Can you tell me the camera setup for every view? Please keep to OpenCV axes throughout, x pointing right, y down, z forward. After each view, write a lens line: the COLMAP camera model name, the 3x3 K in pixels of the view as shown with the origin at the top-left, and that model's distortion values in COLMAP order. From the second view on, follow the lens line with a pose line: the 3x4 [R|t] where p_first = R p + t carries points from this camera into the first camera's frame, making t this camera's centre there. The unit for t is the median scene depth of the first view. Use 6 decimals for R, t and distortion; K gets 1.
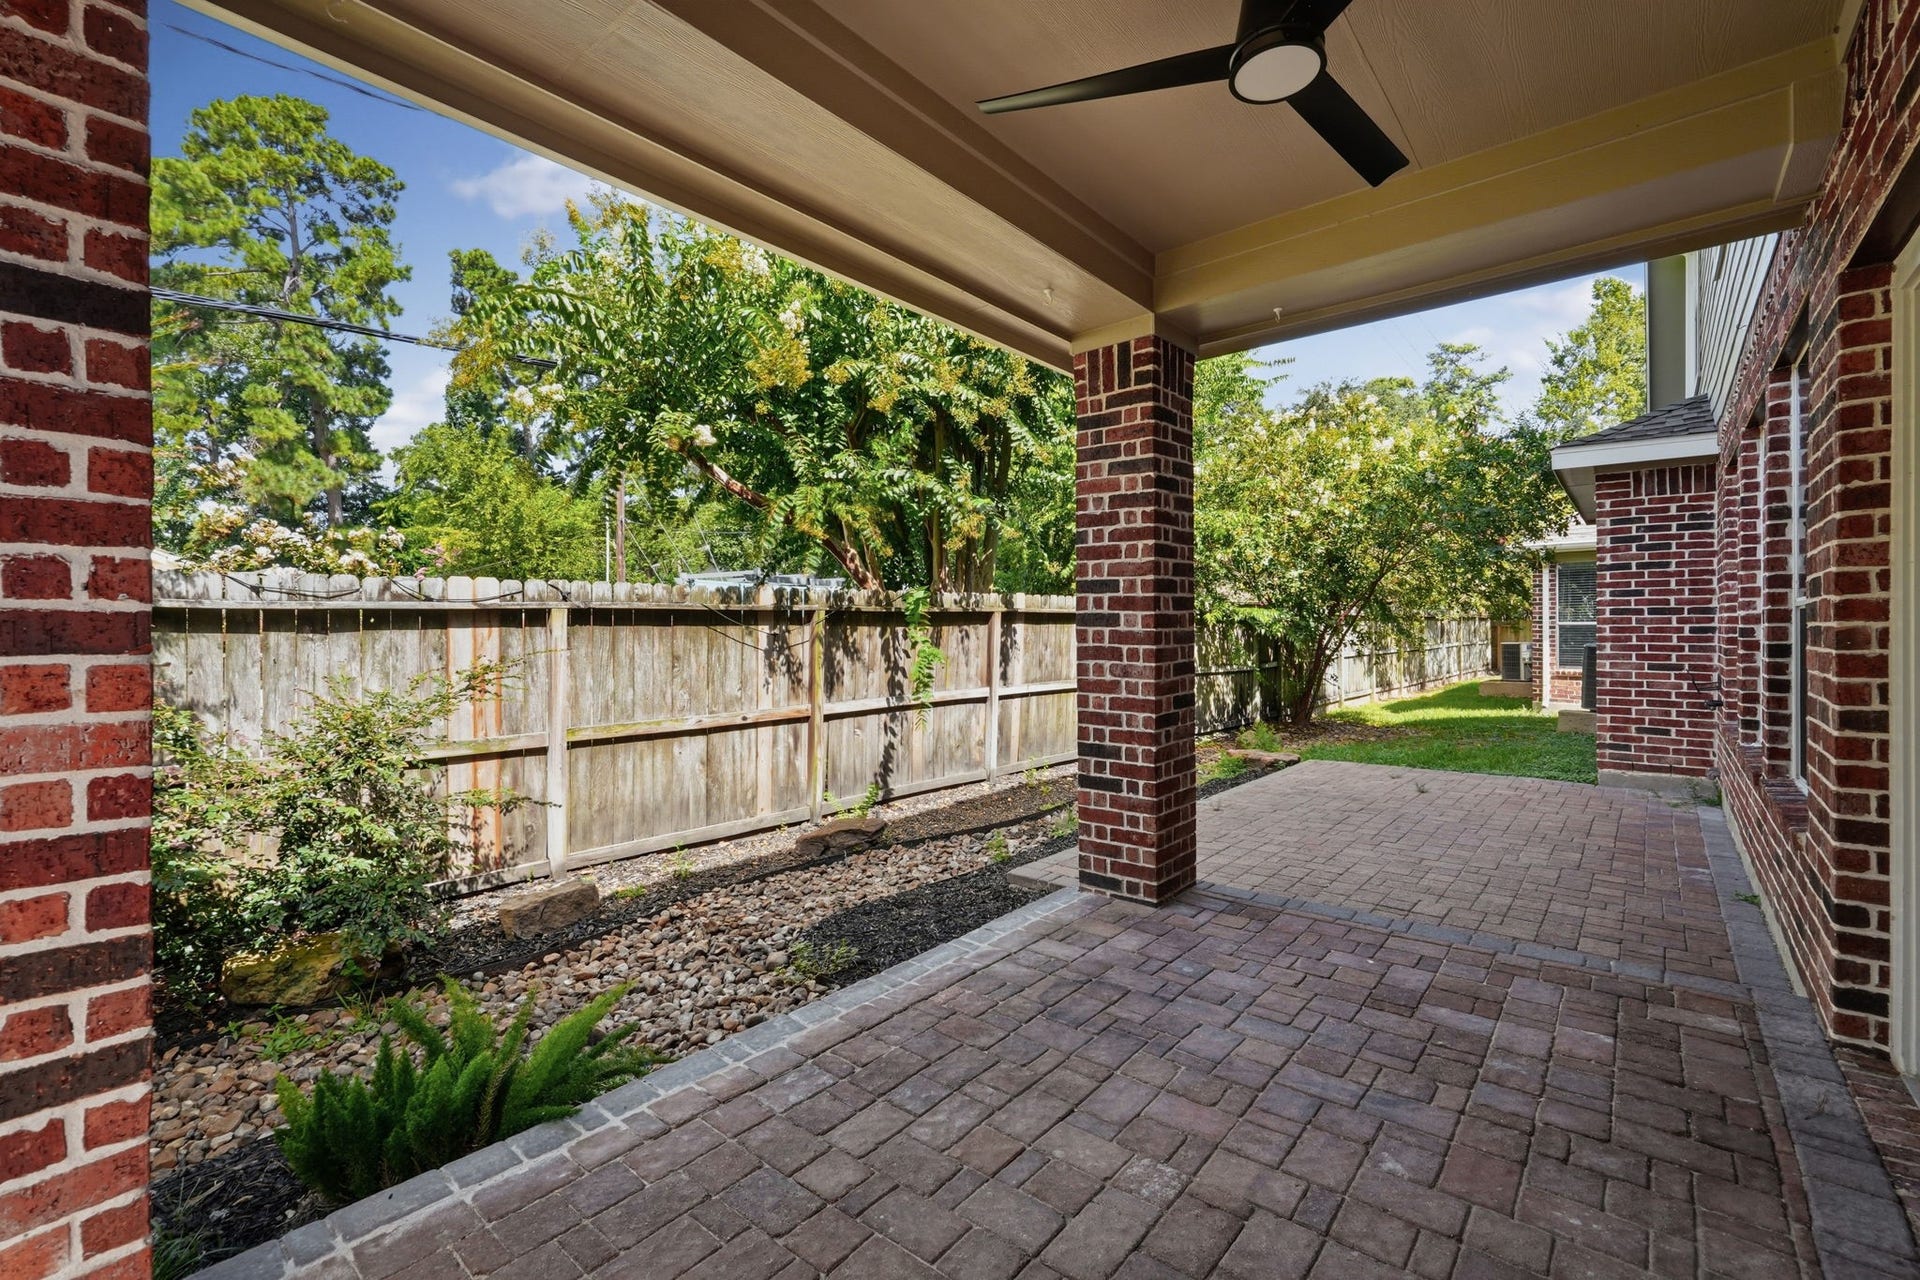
lens RADIAL K [[839.0, 0, 960.0], [0, 839.0, 640.0], [0, 0, 1]] dist [-0.022475, -0.000470]
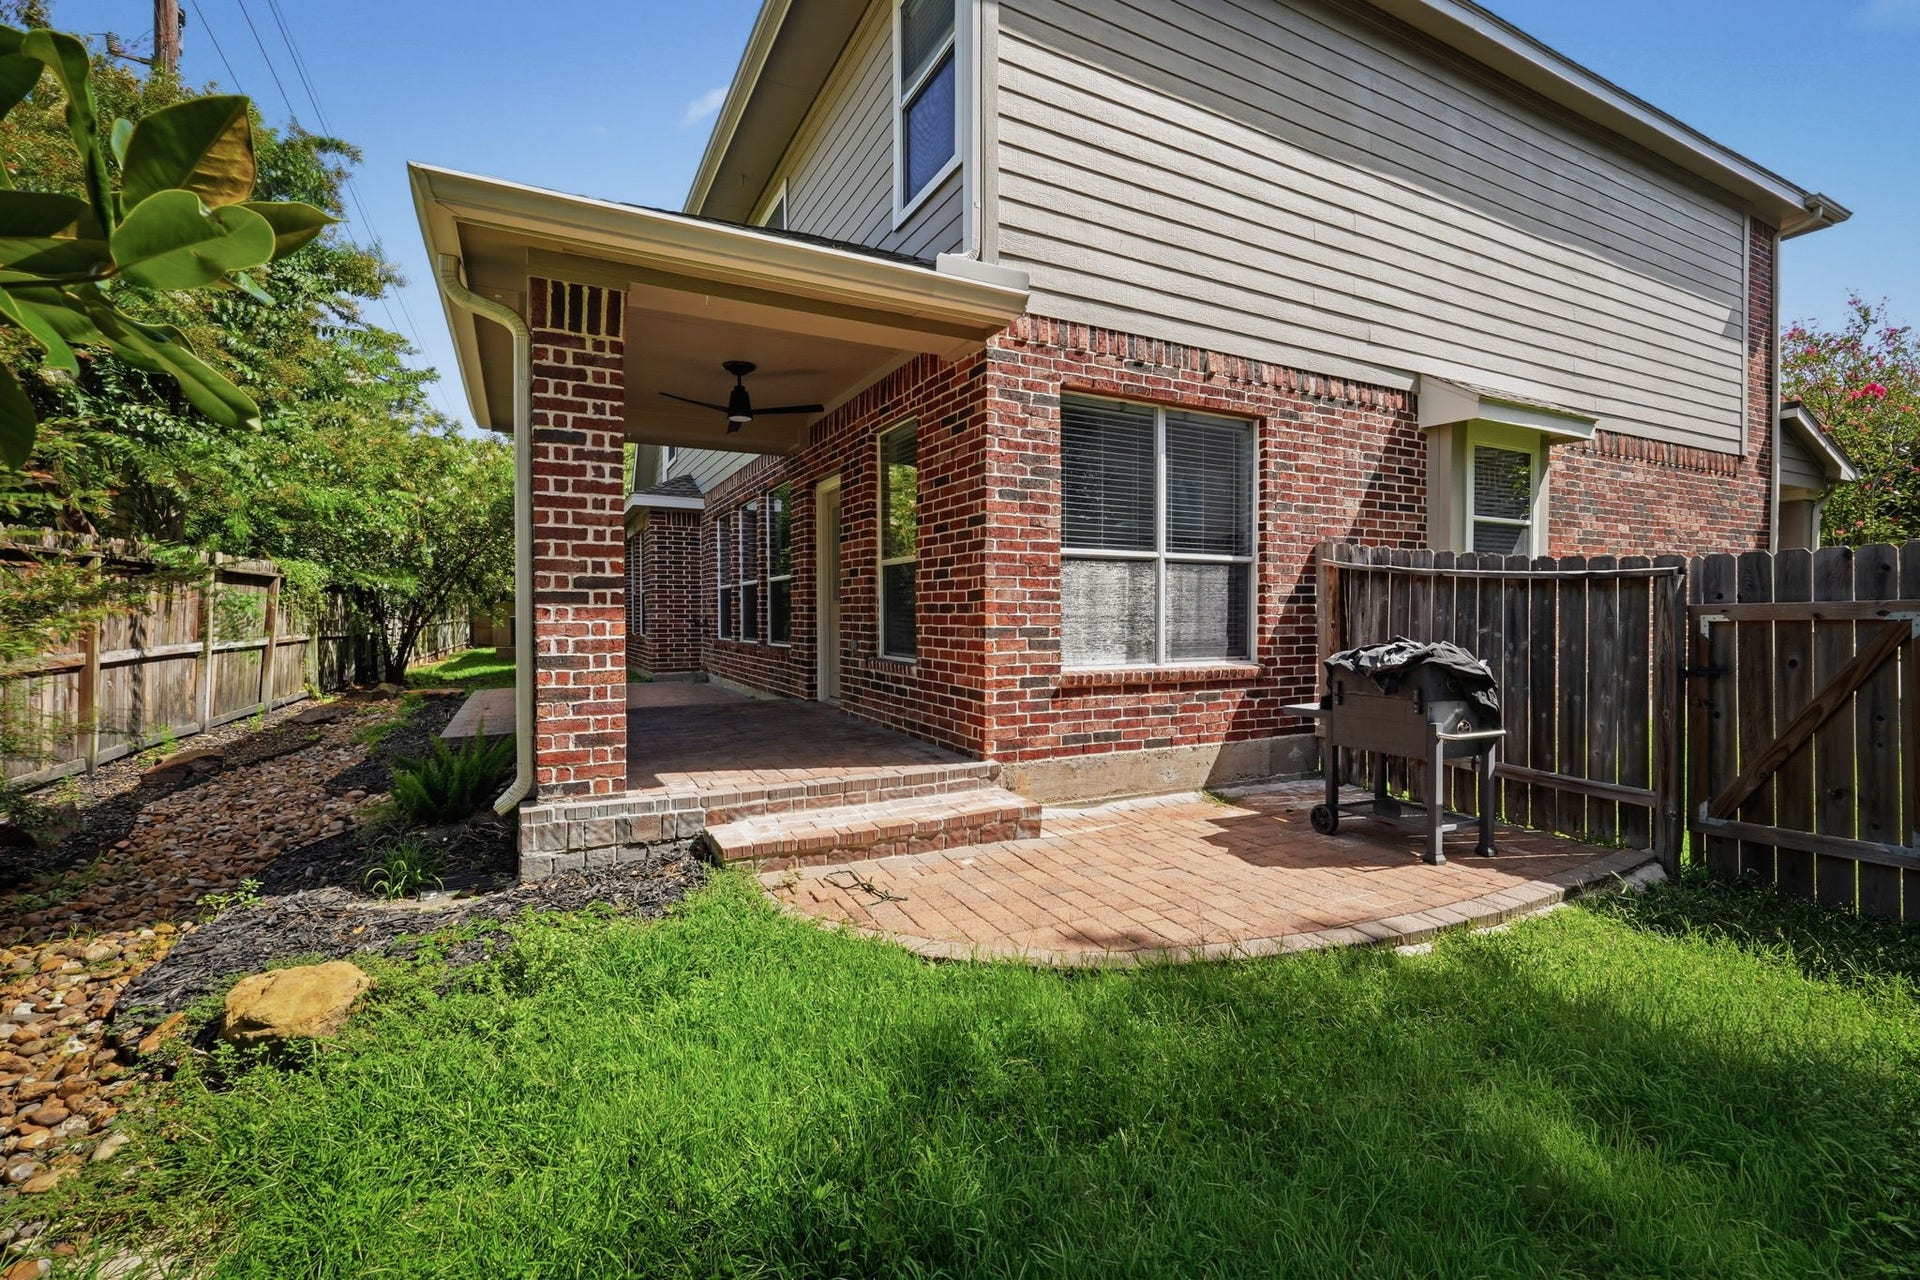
lens RADIAL K [[839.0, 0, 960.0], [0, 839.0, 640.0], [0, 0, 1]] dist [-0.022475, -0.000470]
pose [[0.376057, -0.014799, 0.926478, -0.563746], [0.001198, 0.999879, 0.015485, 0.040568], [-0.926596, -0.004713, 0.376029, -0.244021]]
